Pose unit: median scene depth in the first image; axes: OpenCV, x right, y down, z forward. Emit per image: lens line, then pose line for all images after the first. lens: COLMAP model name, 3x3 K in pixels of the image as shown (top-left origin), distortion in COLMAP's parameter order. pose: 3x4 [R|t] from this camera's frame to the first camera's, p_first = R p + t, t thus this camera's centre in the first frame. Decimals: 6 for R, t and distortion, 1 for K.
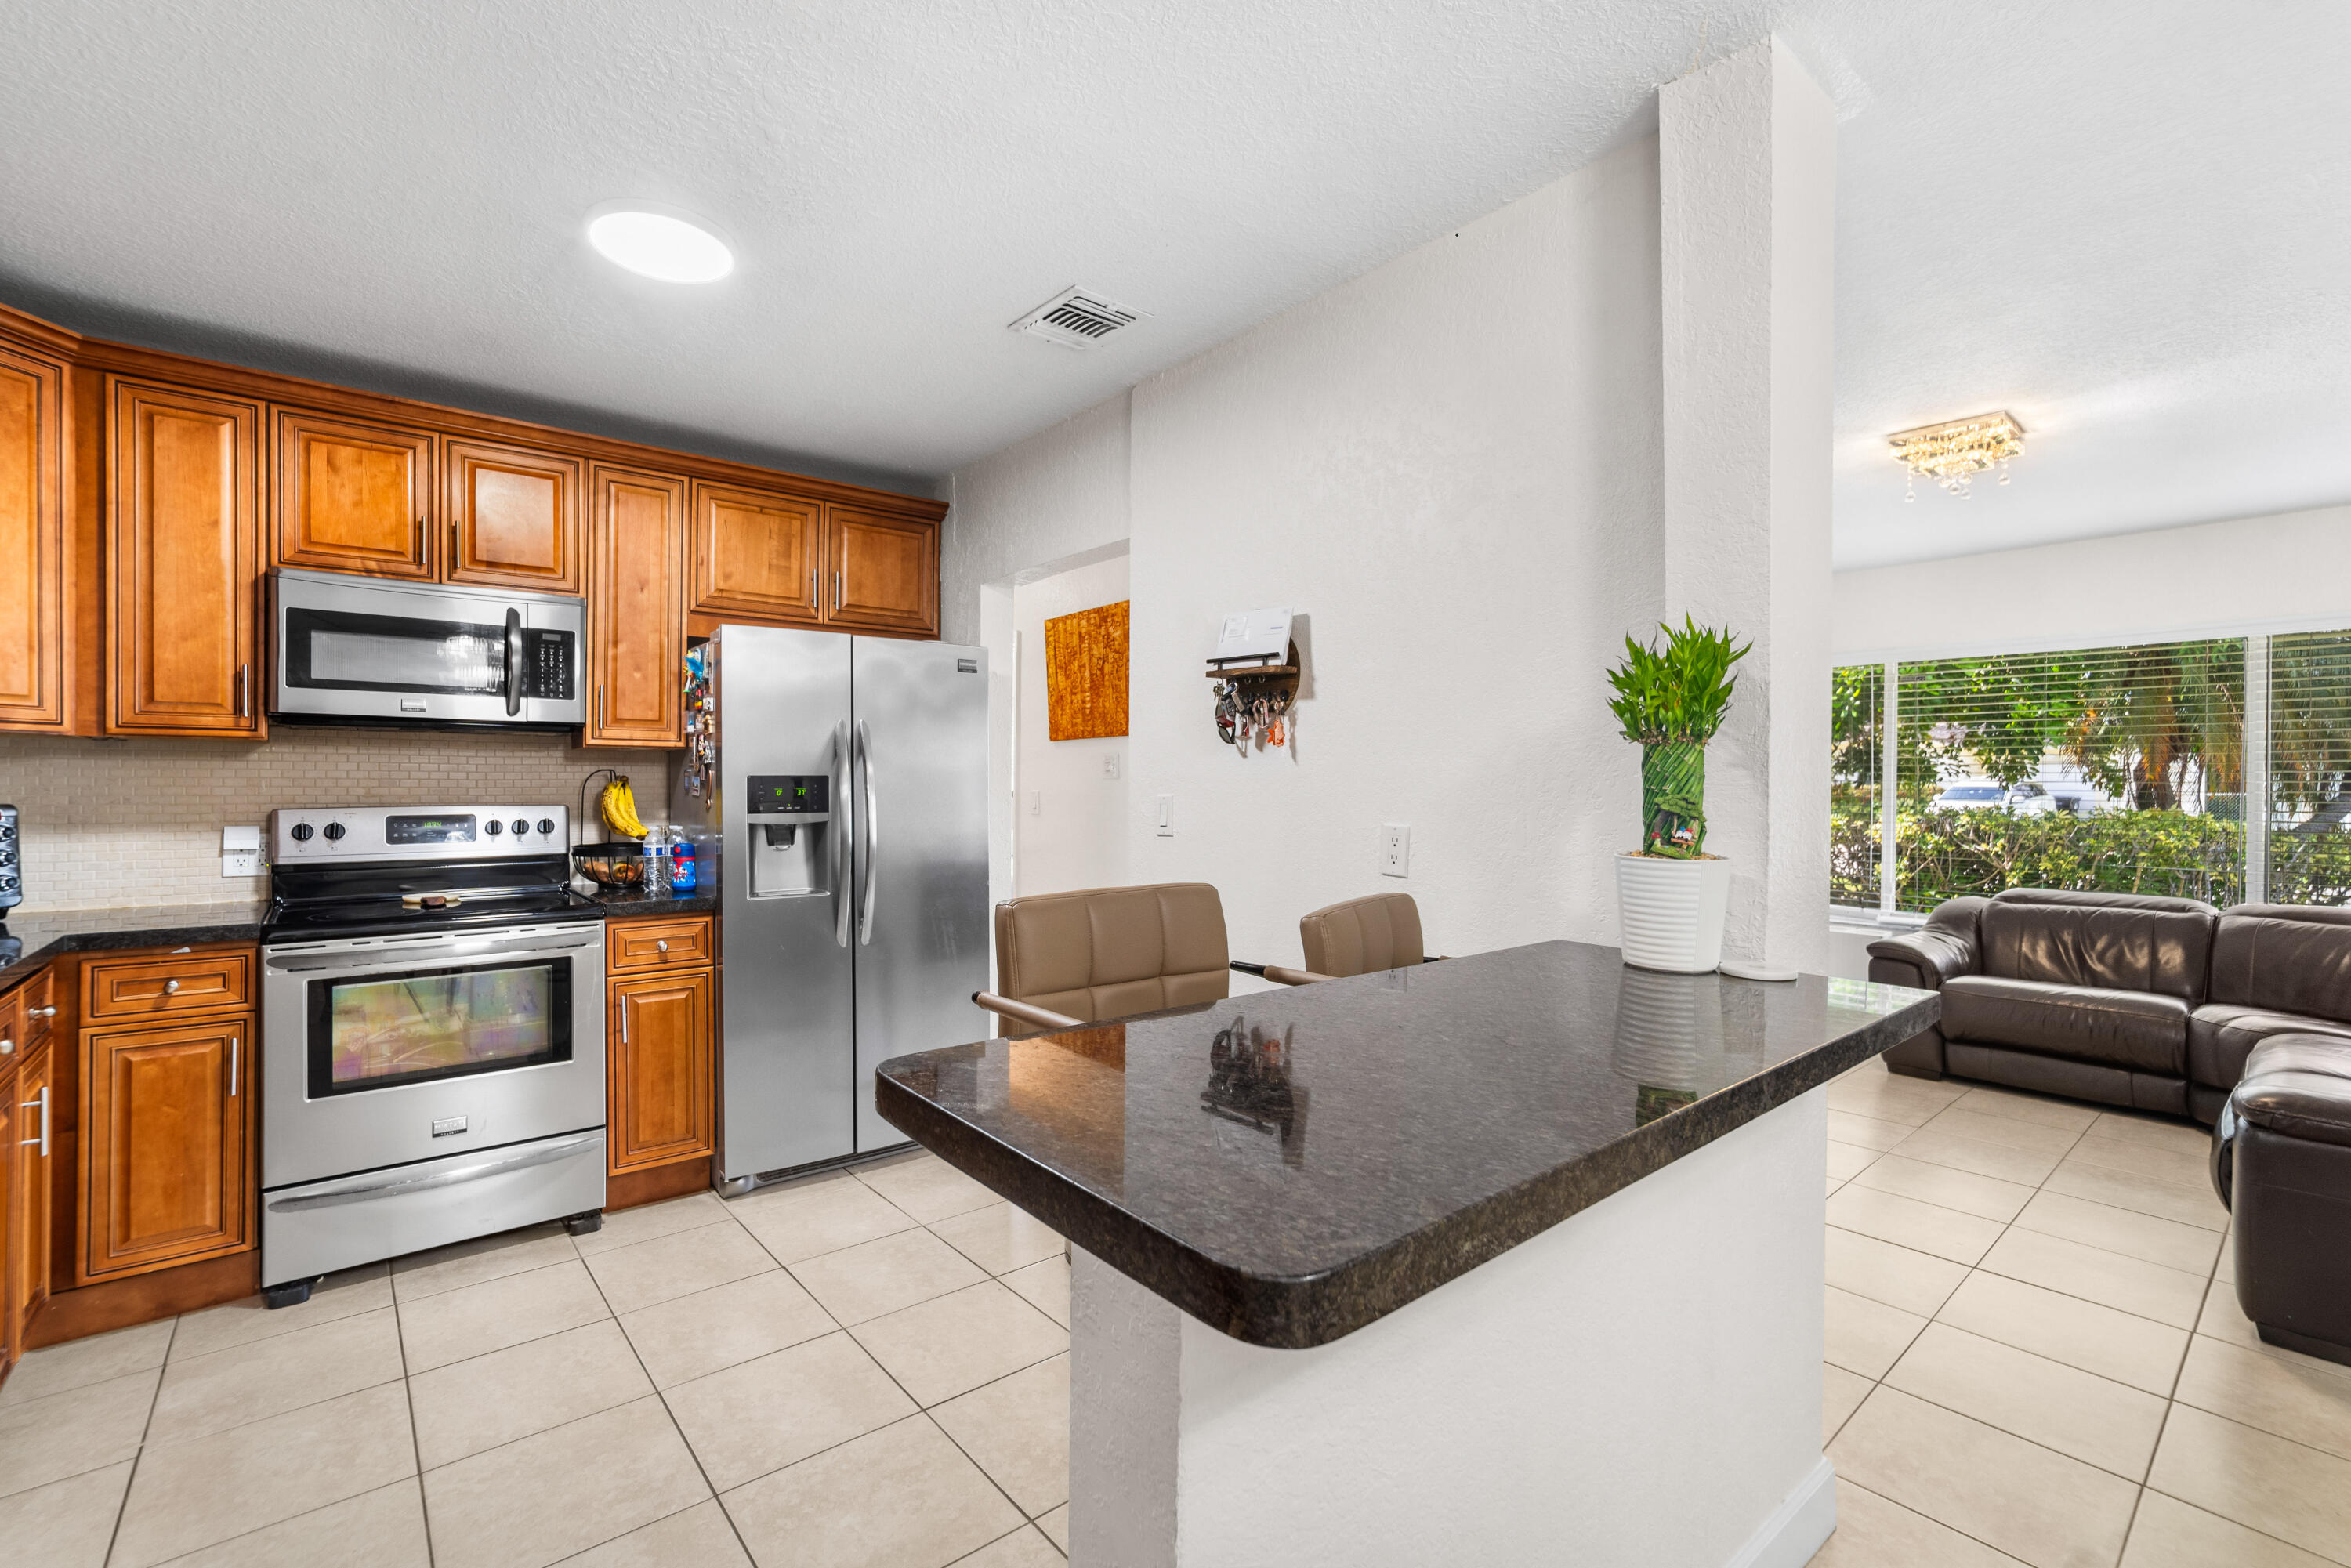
lens RADIAL K [[1048.5, 0, 1130.9], [0, 1048.5, 782.0], [0, 0, 1]] dist [-0.002118, 0.000527]
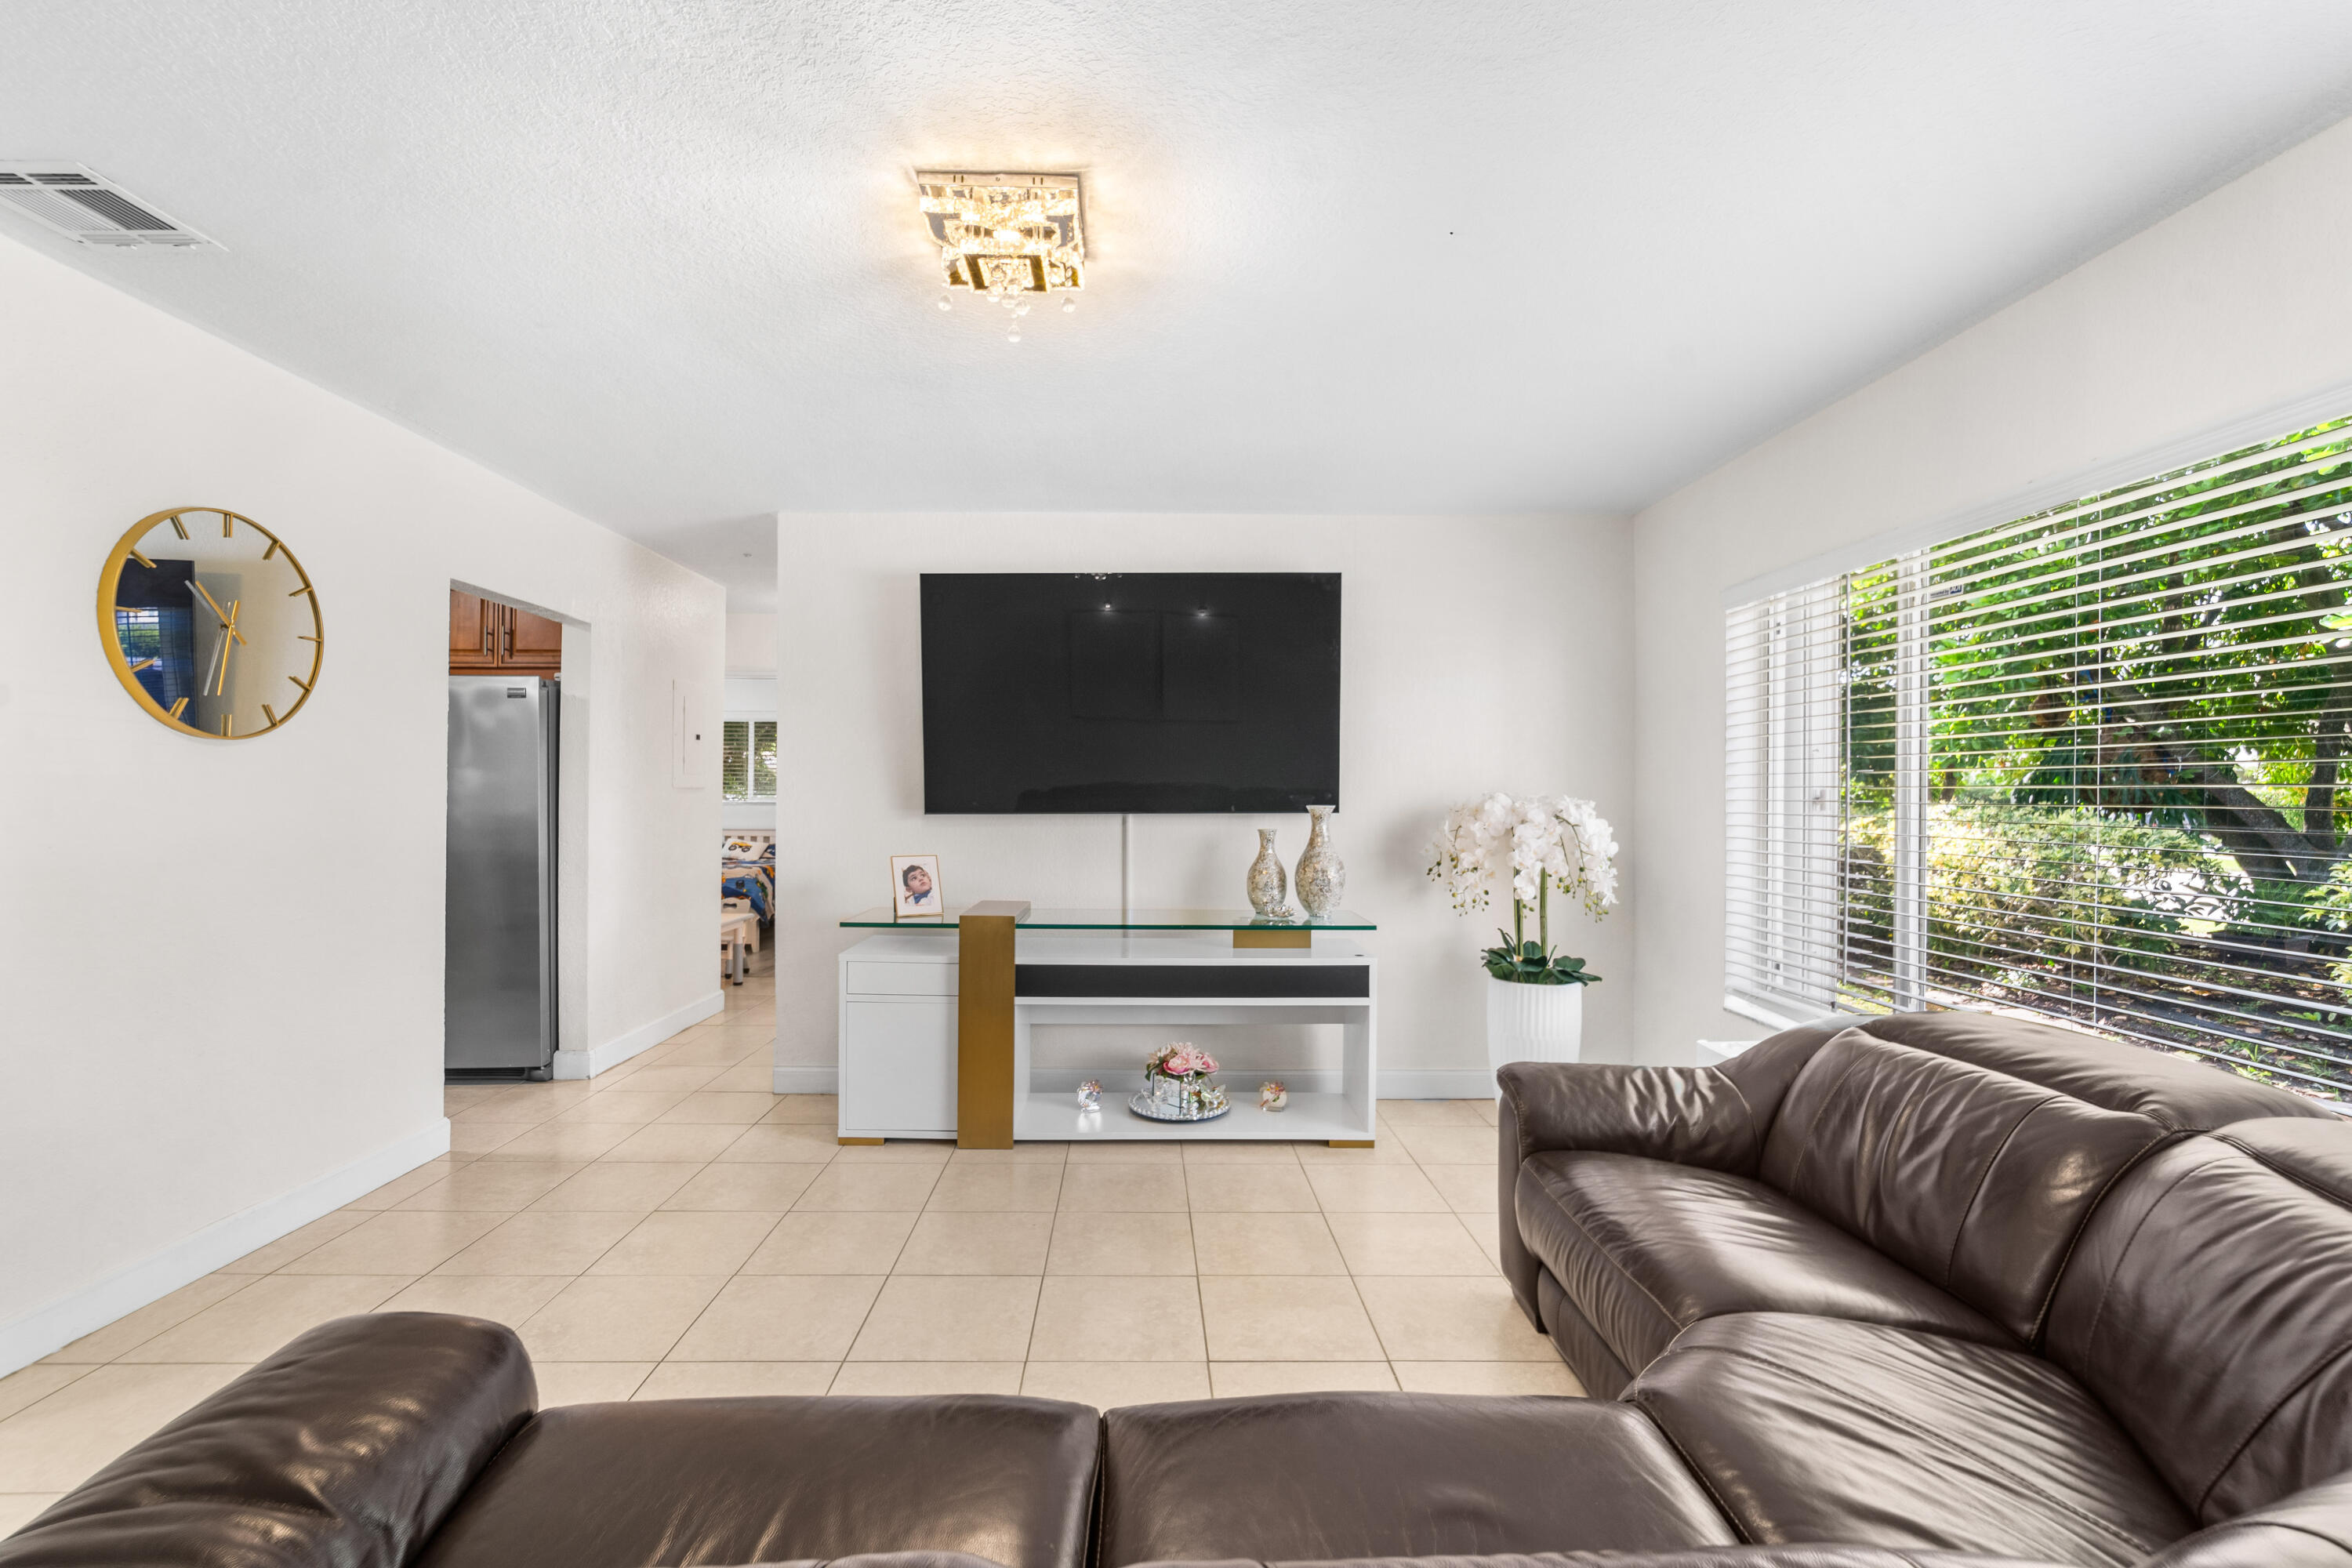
lens RADIAL K [[1012.3, 0, 1152.1], [0, 1012.3, 793.4], [0, 0, 1]] dist [-0.001033, 0.000275]
pose [[0.777330, 0.003044, -0.629085, 1.390764], [-0.002965, 0.999995, 0.001176, 0.003406], [0.629086, 0.000951, 0.777335, 0.677490]]
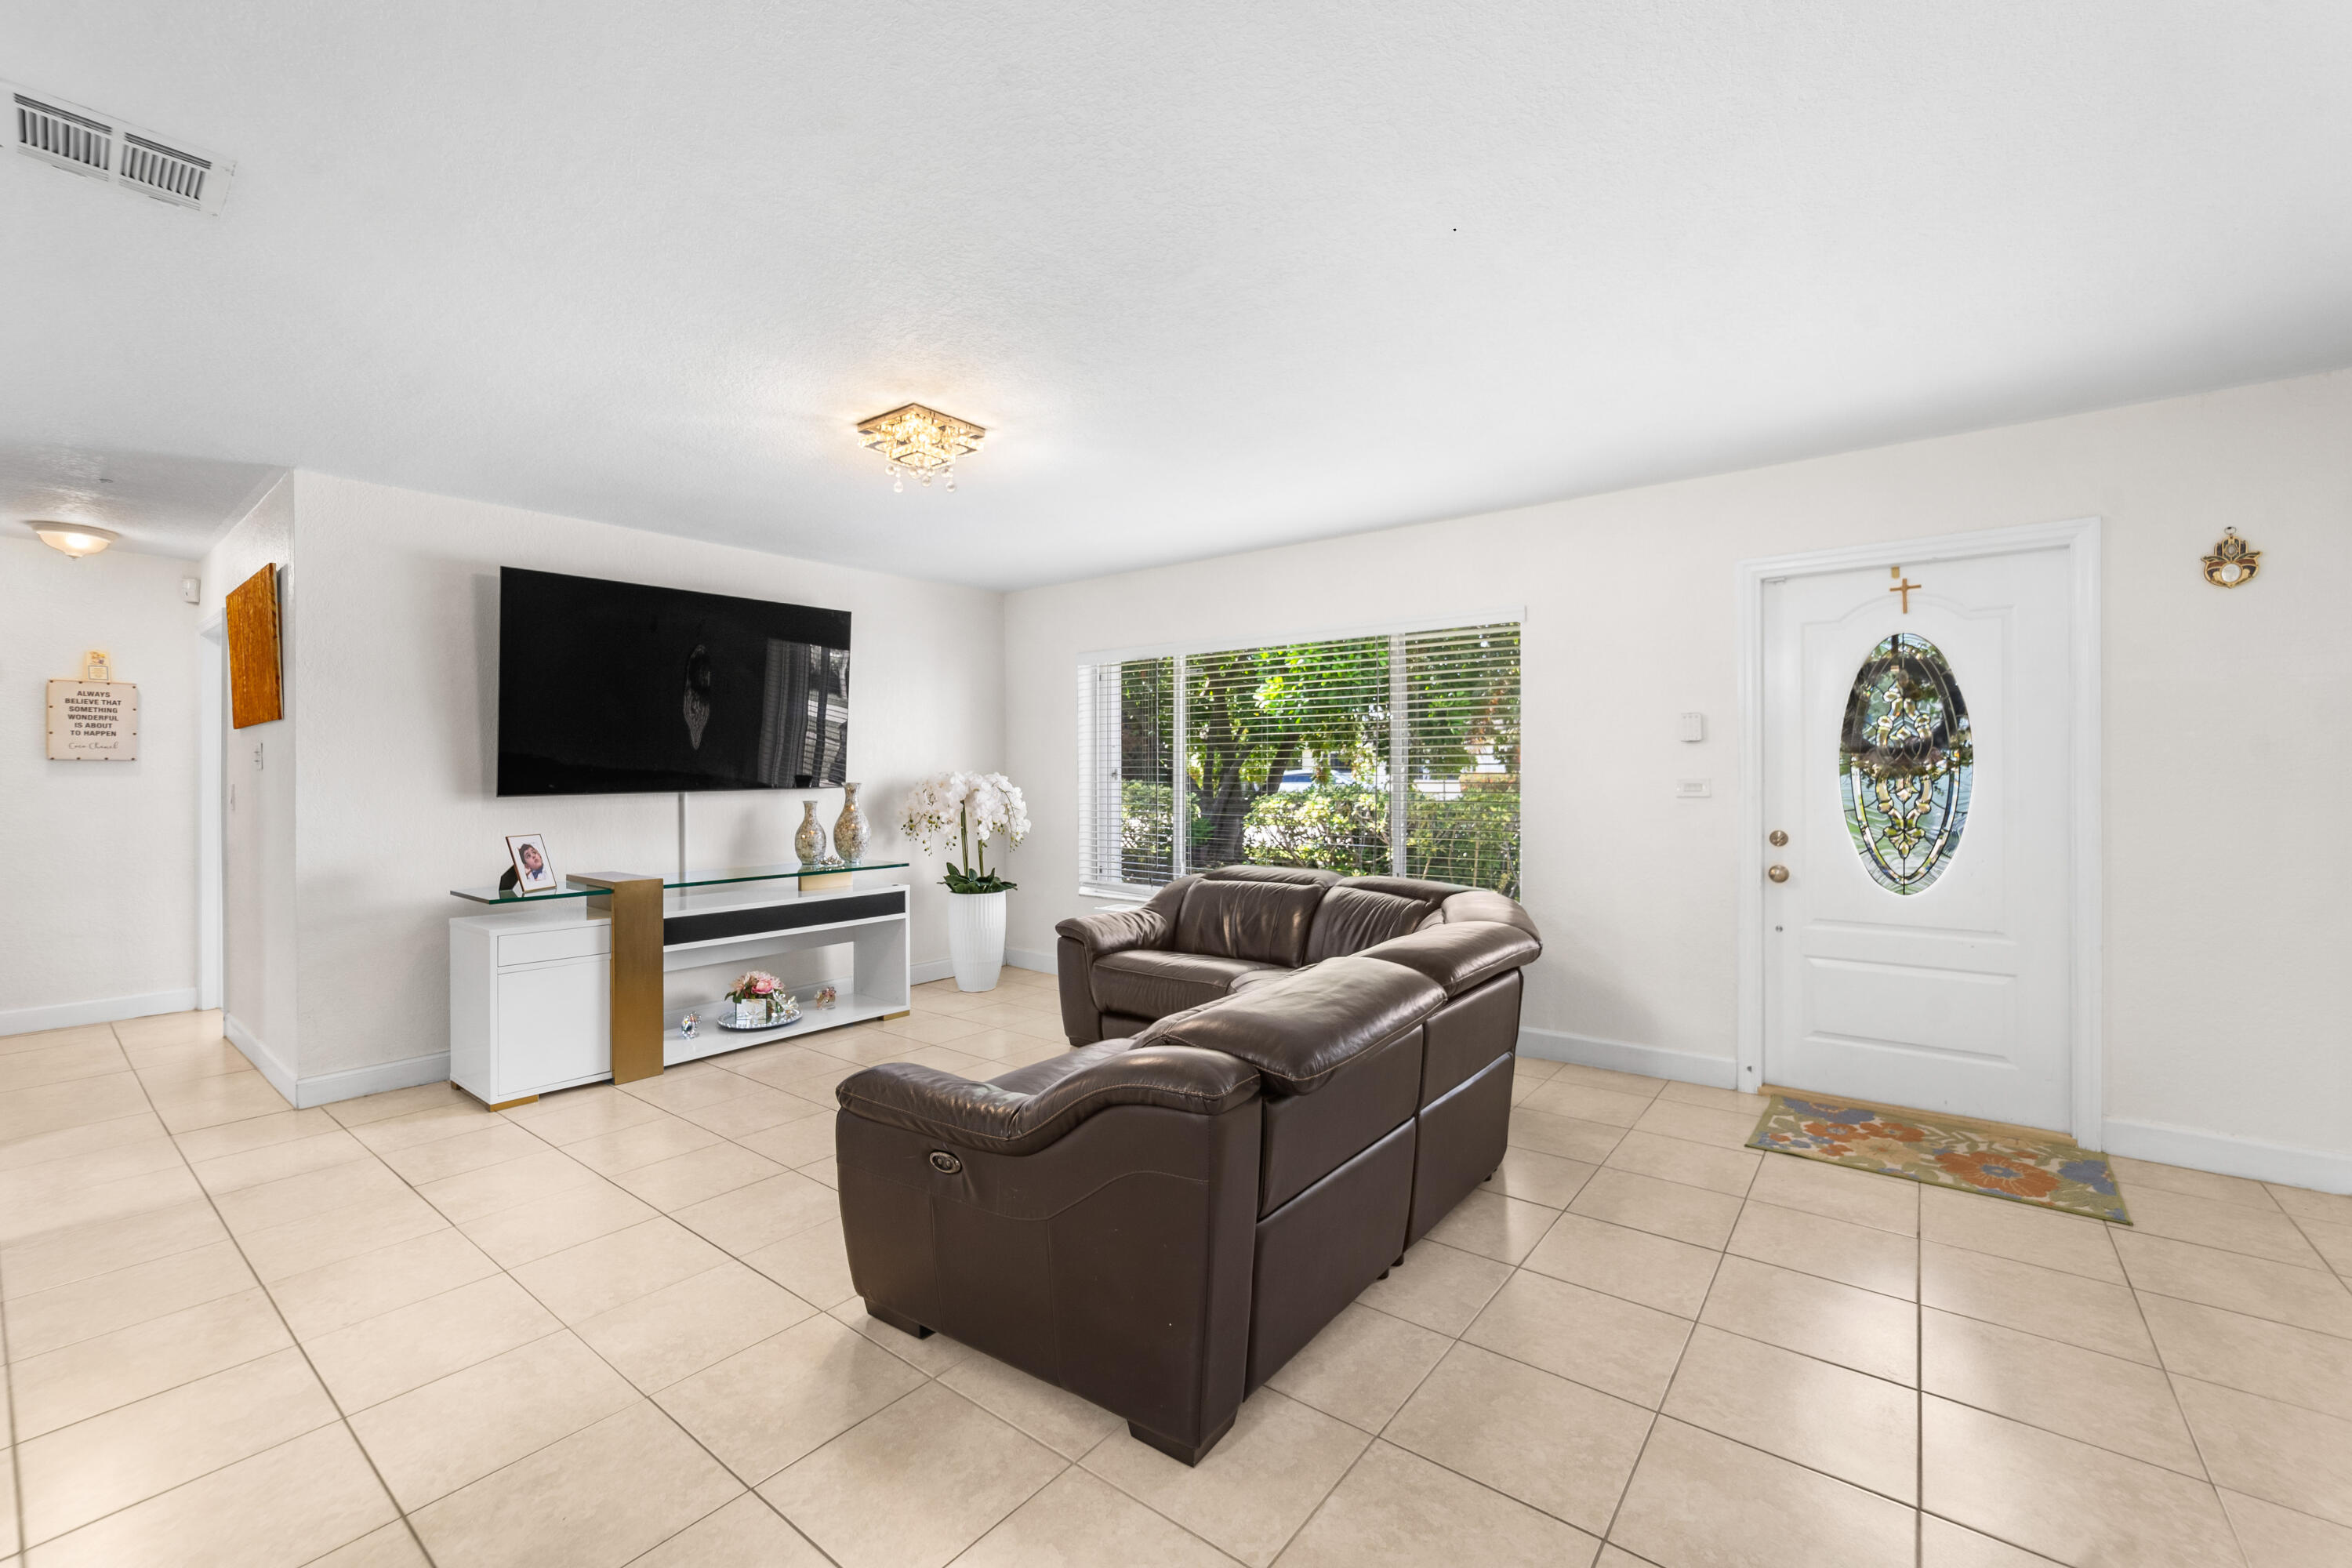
lens RADIAL K [[1010.8, 0, 1145.2], [0, 1010.8, 771.6], [0, 0, 1]] dist [-0.002349, 0.000072]
pose [[0.979094, -0.007181, 0.203282, 0.896077], [0.007412, 0.999972, -0.000375, 0.006055], [-0.203274, 0.001874, 0.979120, -0.013830]]
